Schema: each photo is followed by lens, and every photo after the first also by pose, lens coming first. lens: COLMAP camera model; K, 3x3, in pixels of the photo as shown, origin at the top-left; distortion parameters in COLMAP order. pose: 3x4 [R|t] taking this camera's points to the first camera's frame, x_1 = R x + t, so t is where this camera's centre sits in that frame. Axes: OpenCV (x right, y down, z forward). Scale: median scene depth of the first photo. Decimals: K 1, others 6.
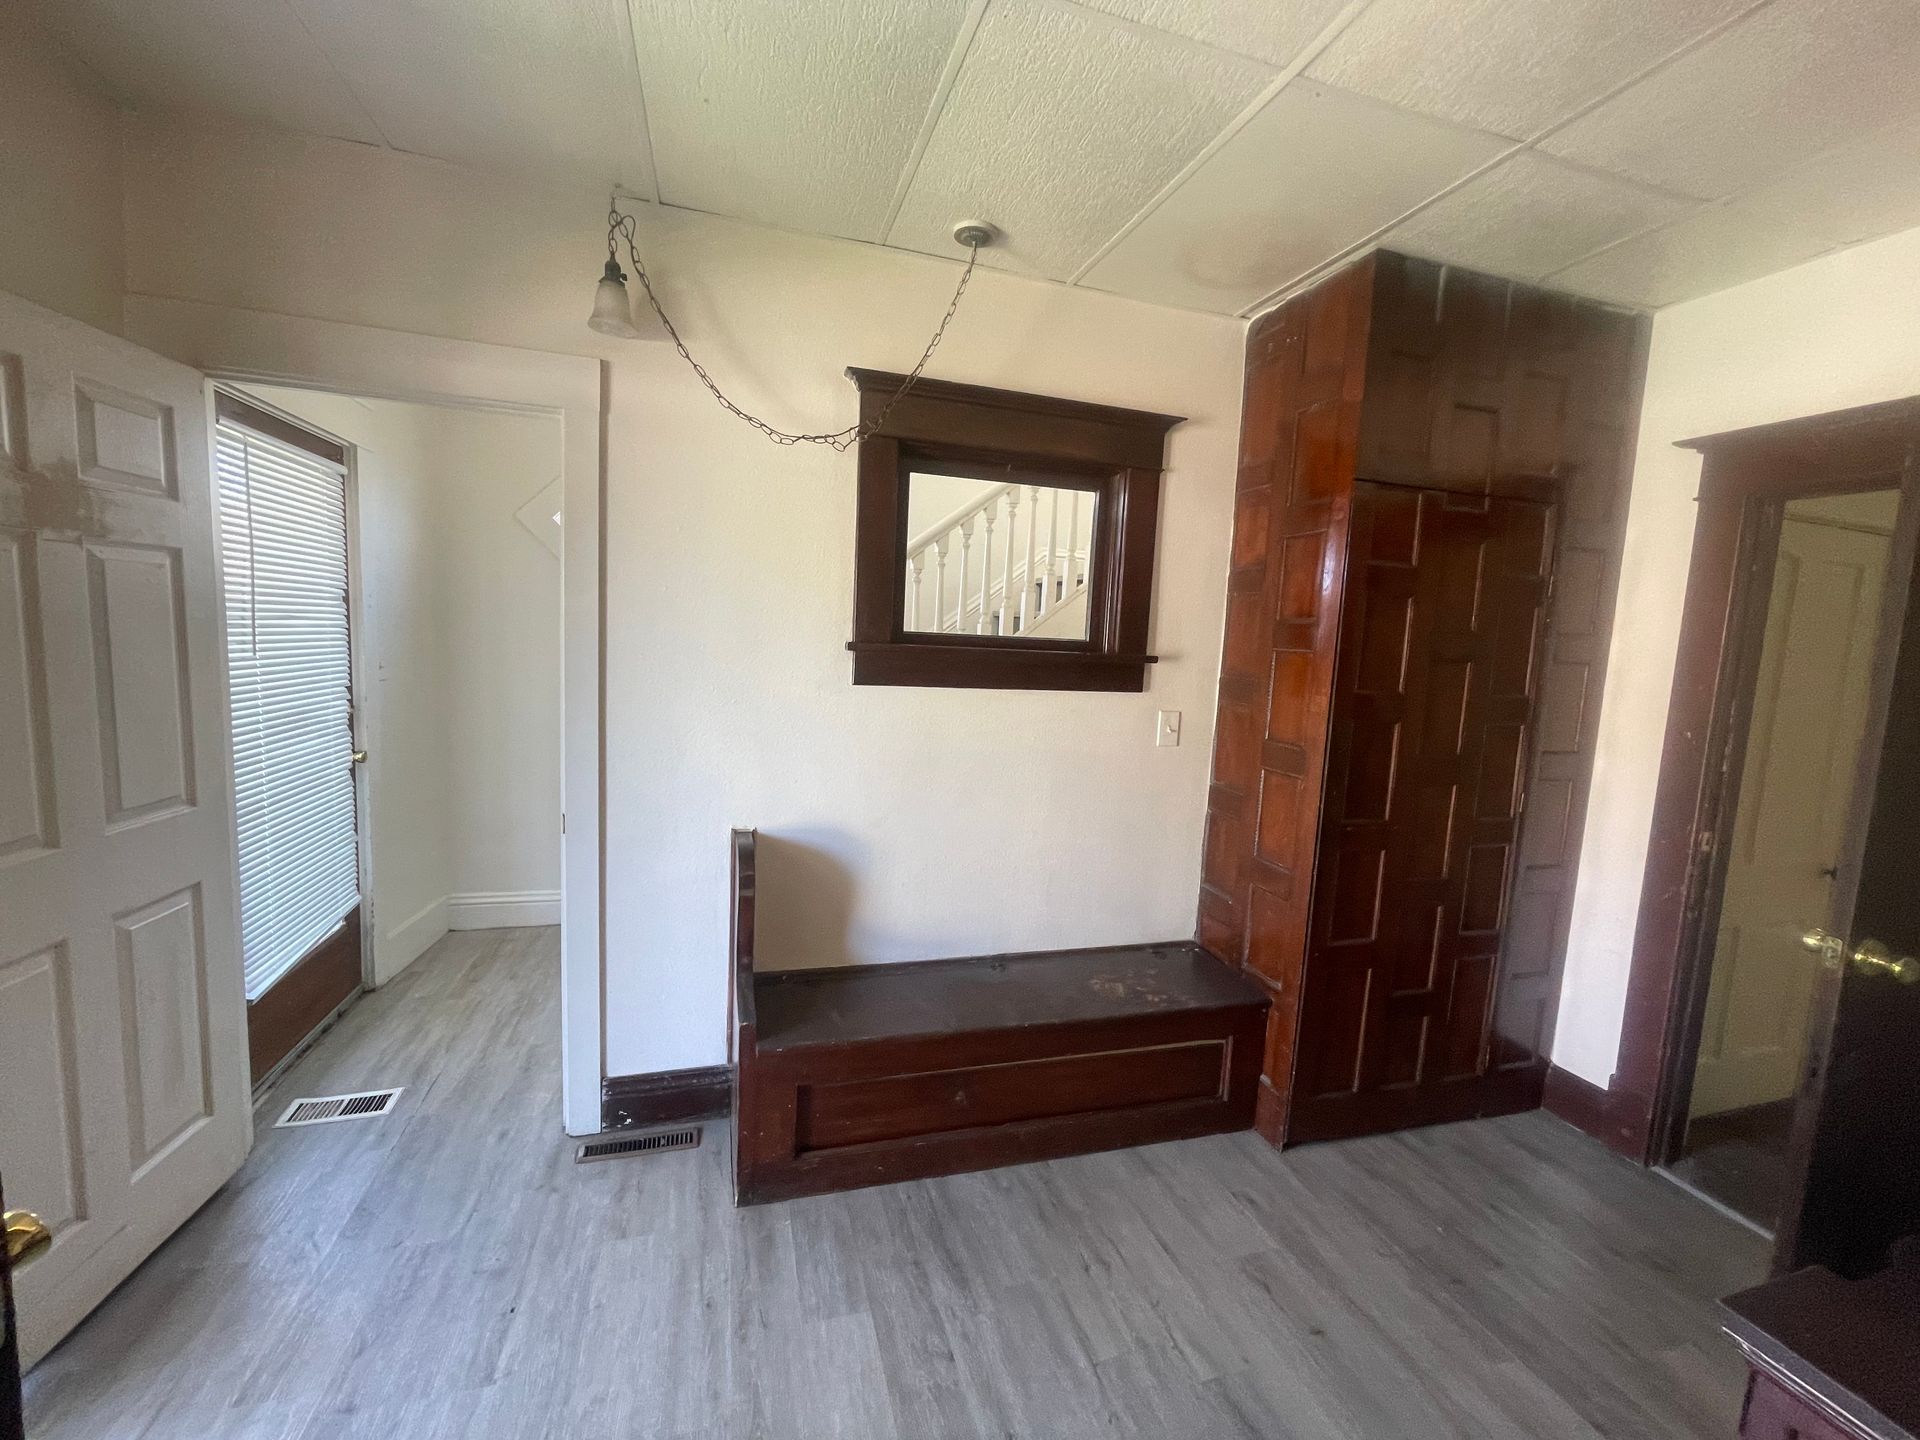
lens RADIAL K [[775.2, 0, 956.3], [0, 775.2, 727.8], [0, 0, 1]] dist [0.000430, 0.000025]
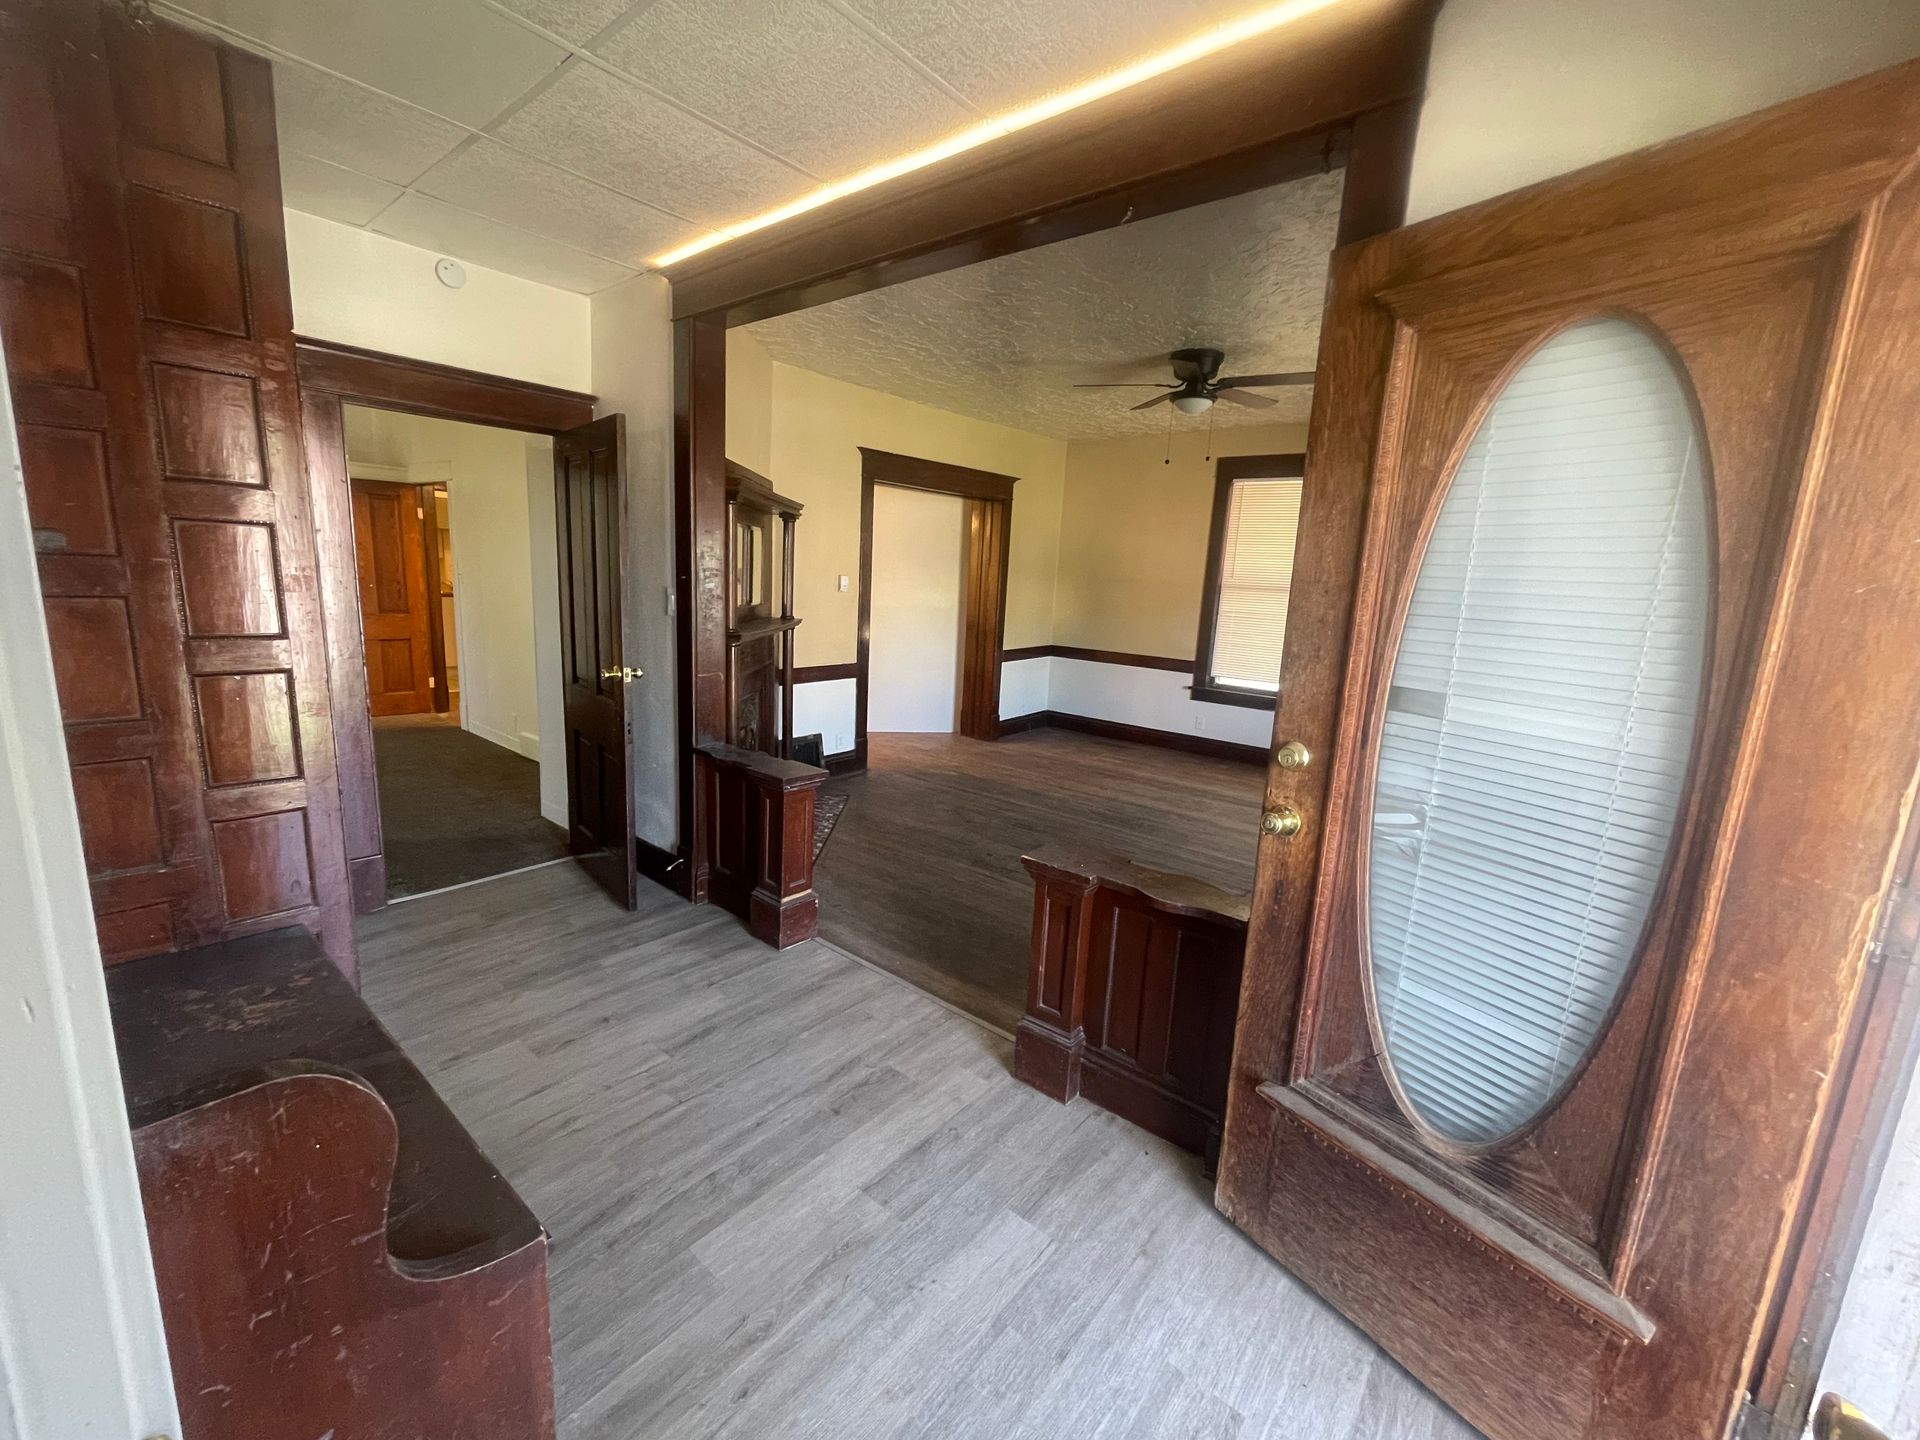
lens RADIAL K [[774.9, 0, 961.1], [0, 774.9, 718.7], [0, 0, 1]] dist [0.002167, 0.000214]
pose [[-0.550235, -0.228567, 0.803118, -0.783287], [0.021460, 0.957618, 0.287240, -0.134122], [-0.834734, 0.175284, -0.522010, 0.929651]]
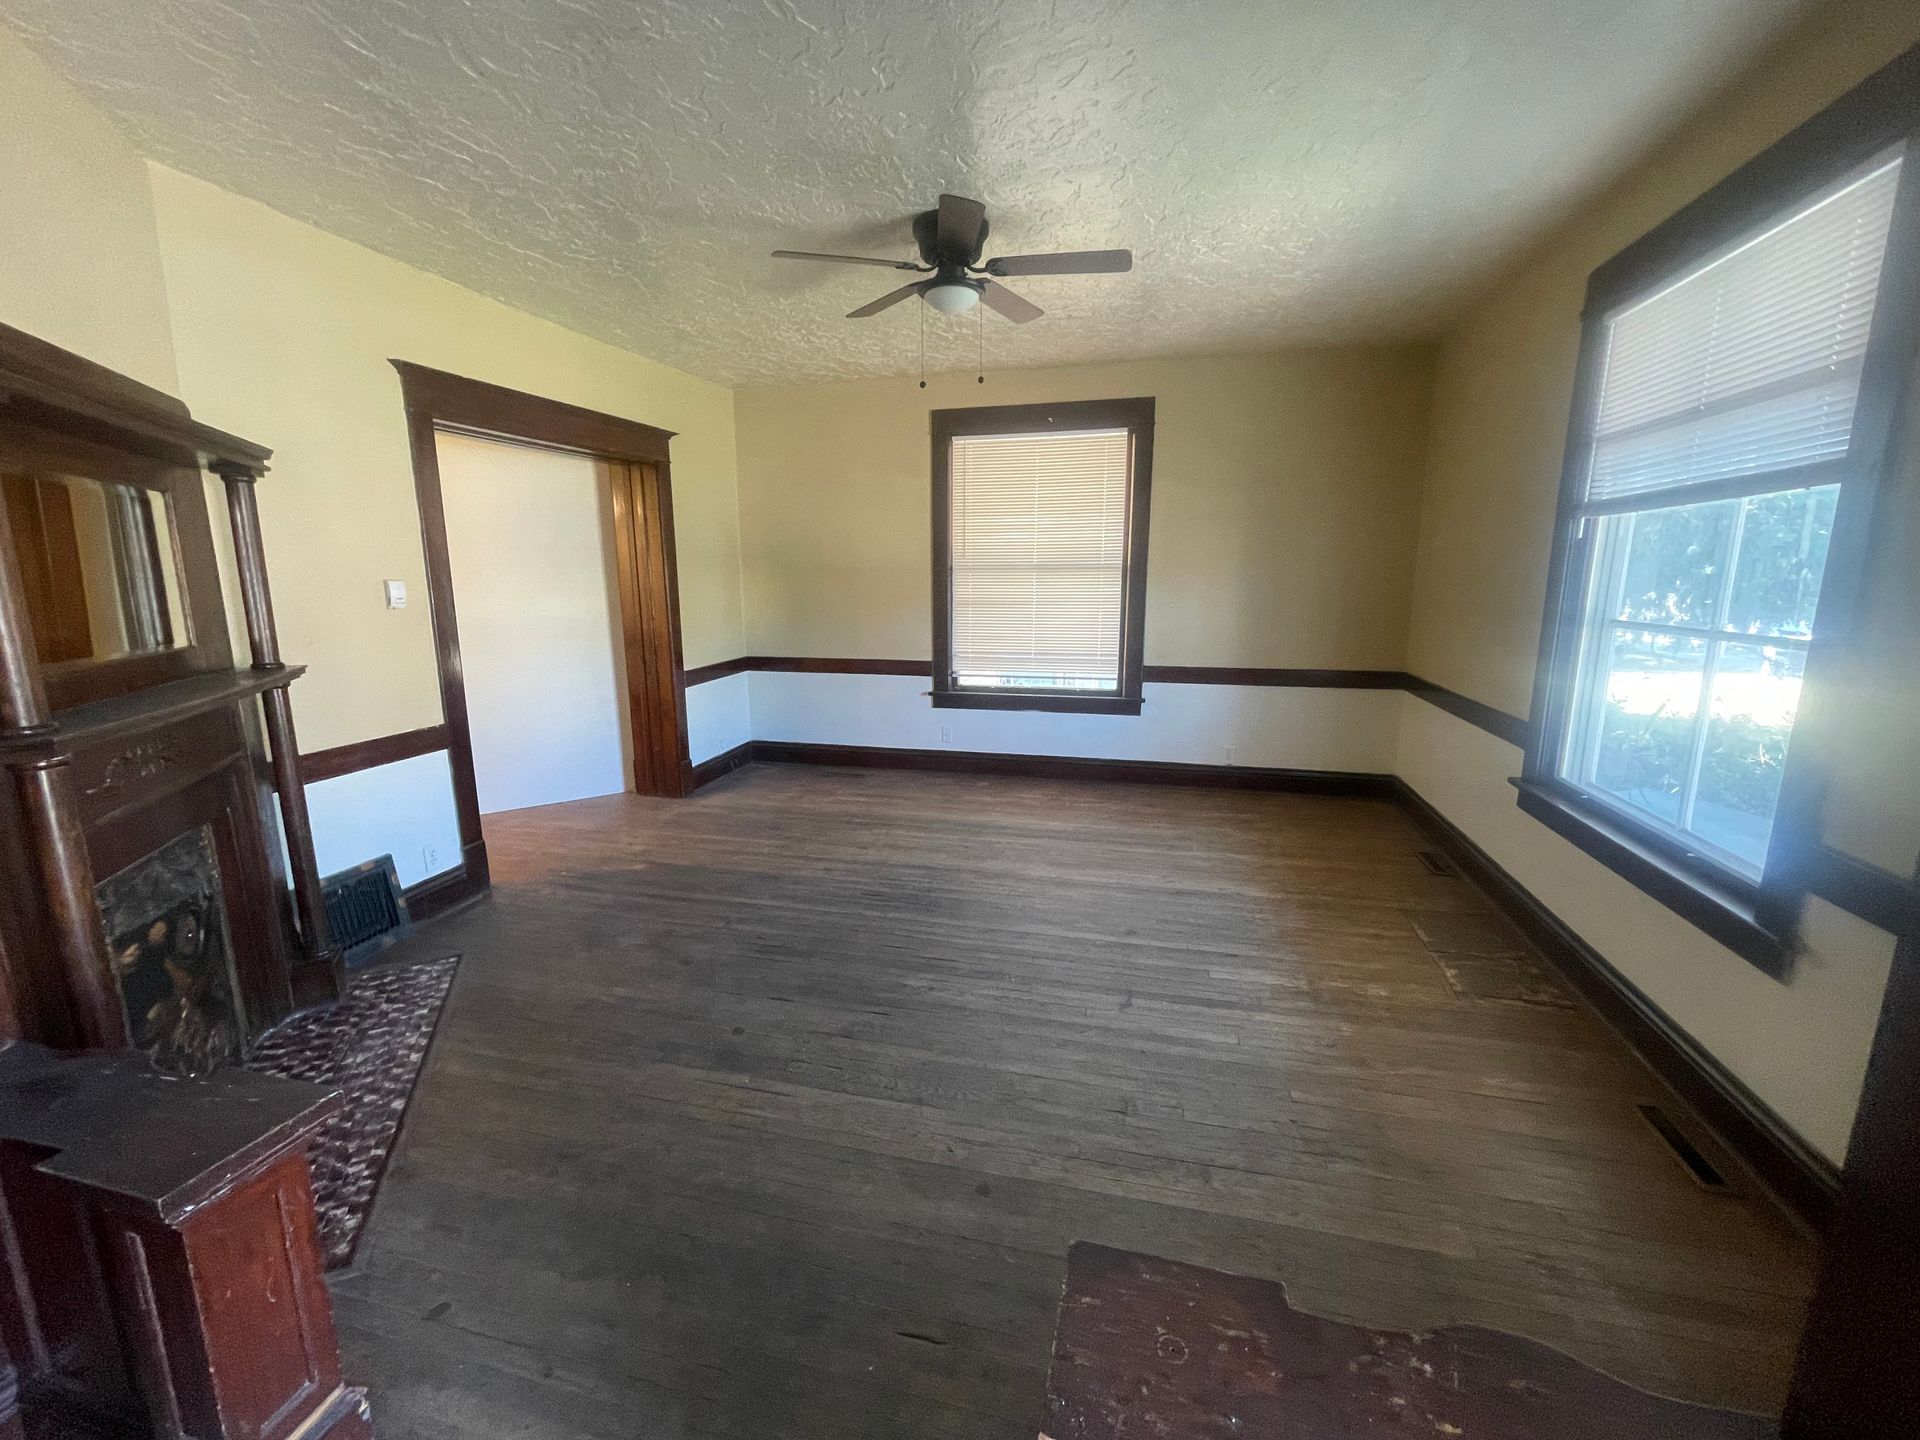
lens RADIAL K [[777.8, 0, 957.3], [0, 777.8, 719.6], [0, 0, 1]] dist [-0.001838, -0.000419]
pose [[-0.850222, -0.140764, 0.507255, -0.102229], [0.025211, 0.951593, 0.306324, -0.033087], [-0.525820, 0.273232, -0.805517, 0.529573]]
